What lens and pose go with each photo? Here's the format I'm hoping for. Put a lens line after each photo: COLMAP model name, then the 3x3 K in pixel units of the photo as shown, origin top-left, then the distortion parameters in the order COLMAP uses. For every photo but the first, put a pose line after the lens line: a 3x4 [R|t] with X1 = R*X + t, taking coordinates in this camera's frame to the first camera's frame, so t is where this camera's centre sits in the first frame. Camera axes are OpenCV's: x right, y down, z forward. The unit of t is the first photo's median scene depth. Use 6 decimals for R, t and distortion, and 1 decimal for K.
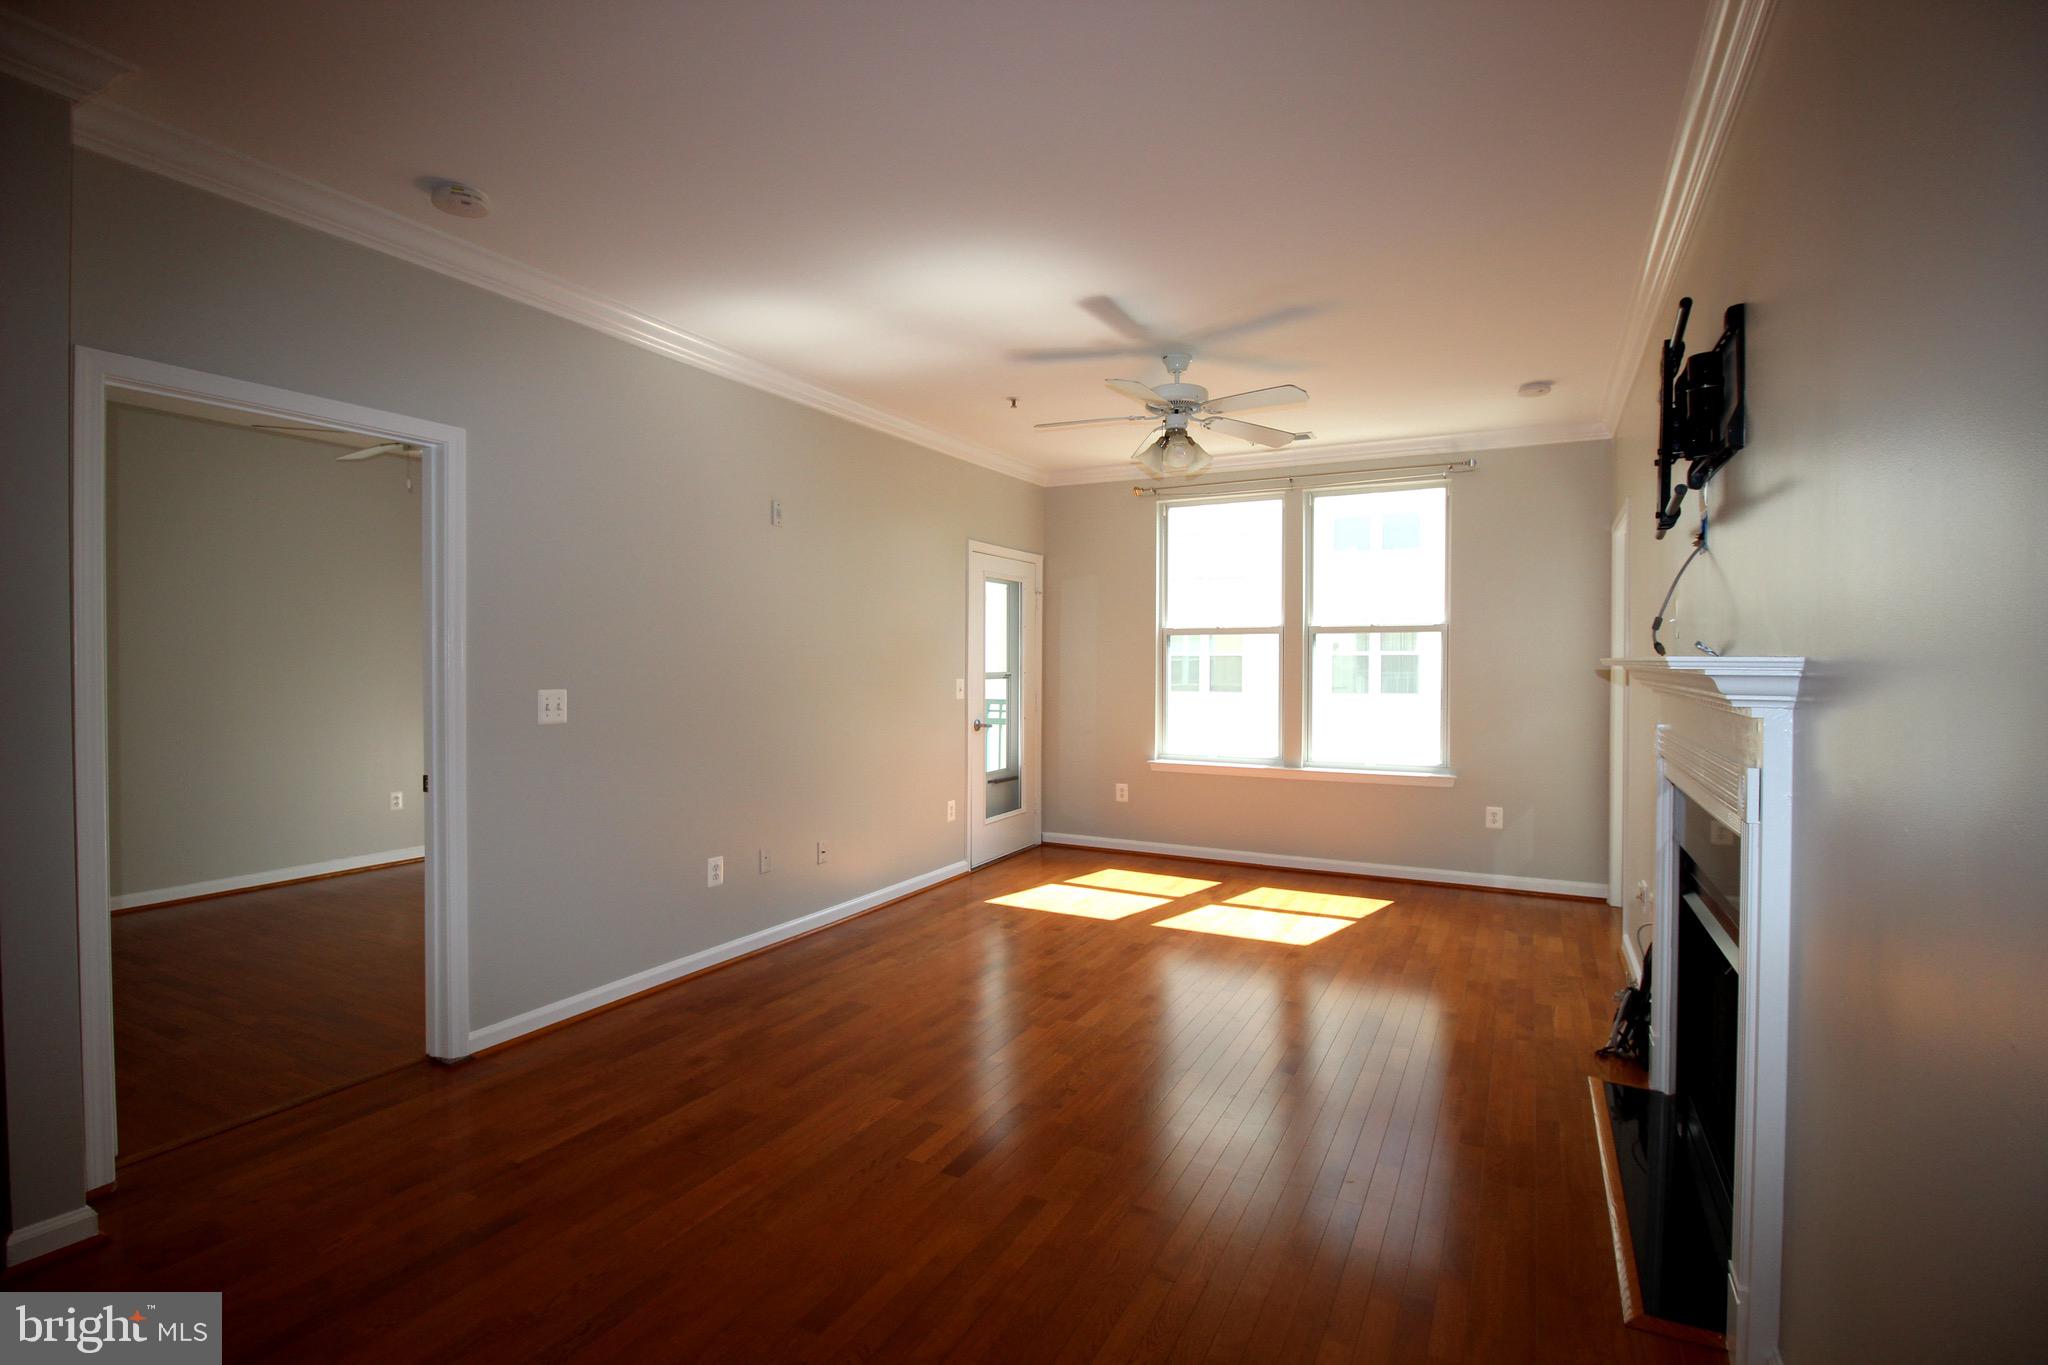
lens RADIAL K [[948.9, 0, 1040.6], [0, 948.9, 686.0], [0, 0, 1]] dist [-0.009704, -0.006585]
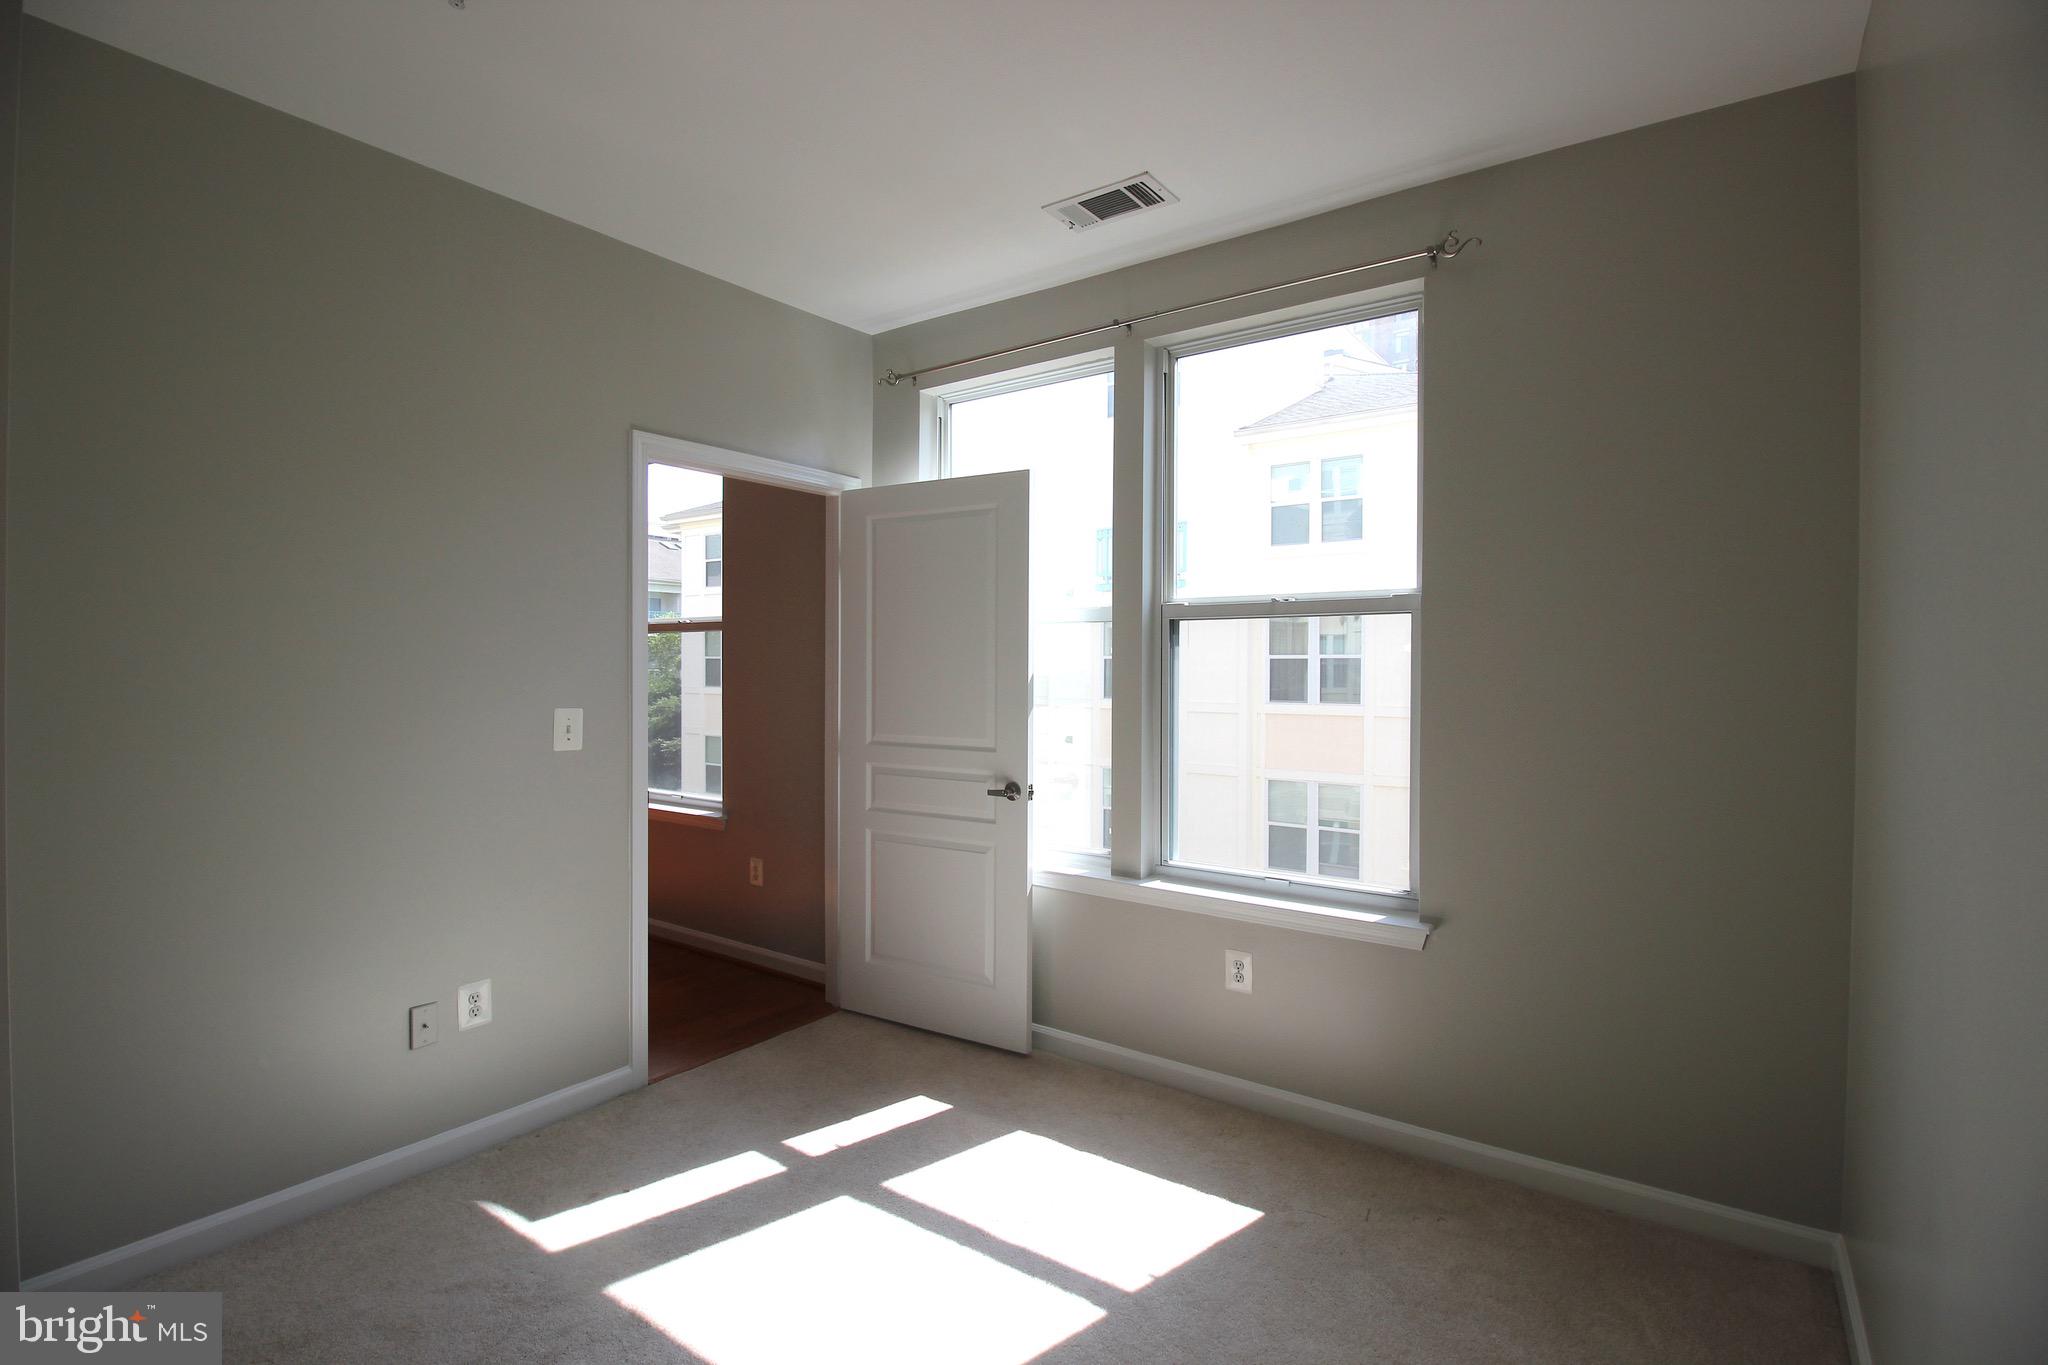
lens RADIAL K [[948.9, 0, 1026.4], [0, 948.9, 690.1], [0, 0, 1]] dist [-0.009704, -0.006585]
pose [[0.988721, -0.011370, -0.149338, 0.284160], [0.010511, 0.999923, -0.006535, -0.014258], [0.149401, 0.004891, 0.988765, 0.470905]]
